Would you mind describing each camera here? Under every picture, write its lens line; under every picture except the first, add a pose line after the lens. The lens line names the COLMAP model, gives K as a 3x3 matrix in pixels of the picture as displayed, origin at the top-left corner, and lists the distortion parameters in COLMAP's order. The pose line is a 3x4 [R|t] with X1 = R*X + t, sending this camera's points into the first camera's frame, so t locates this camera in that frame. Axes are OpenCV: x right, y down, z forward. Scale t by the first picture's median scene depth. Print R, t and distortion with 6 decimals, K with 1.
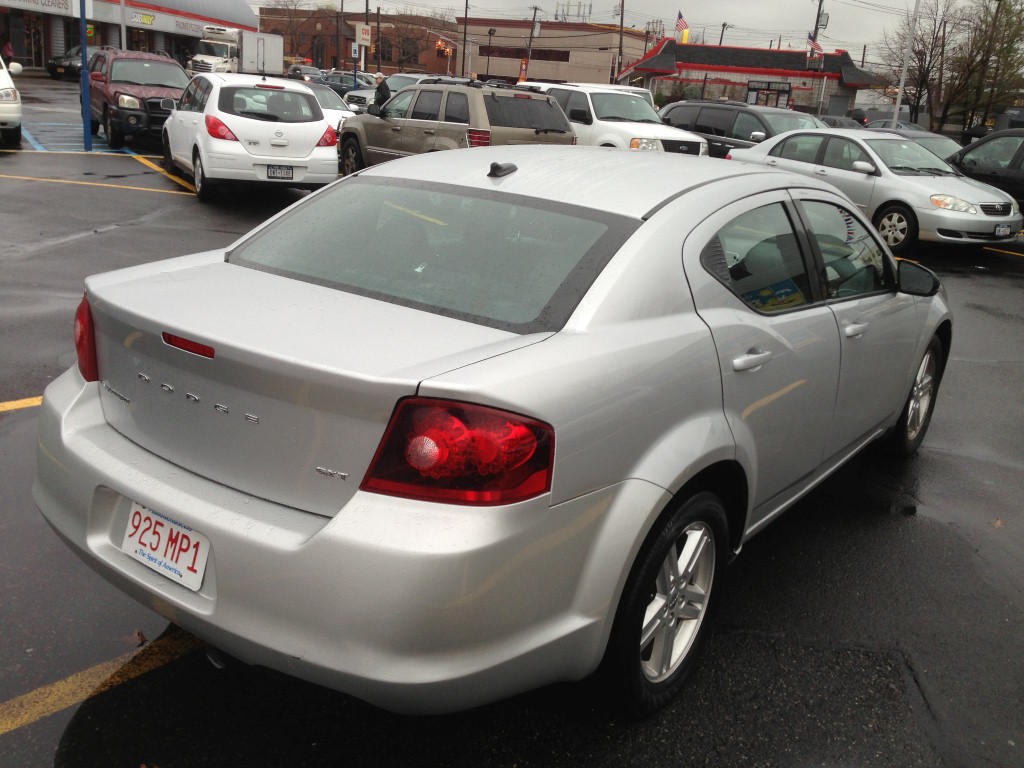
lens RADIAL K [[978.0, 0, 507.8], [0, 978.0, 390.2], [0, 0, 1]] dist [-0.007526, 0.000000]
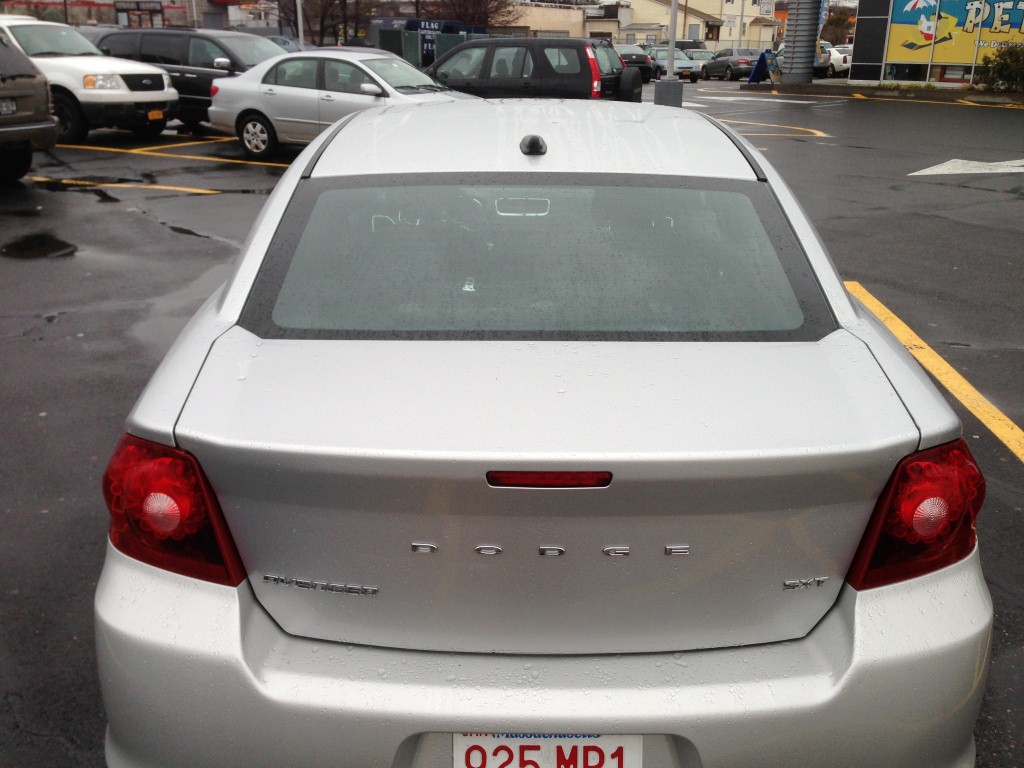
lens RADIAL K [[978.0, 0, 512.5], [0, 978.0, 391.6], [0, 0, 1]] dist [-0.007526, 0.000000]
pose [[0.793821, -0.253080, 0.552991, -0.200203], [0.208533, 0.967444, 0.143407, -0.058025], [-0.571281, 0.001478, 0.820753, 0.138076]]
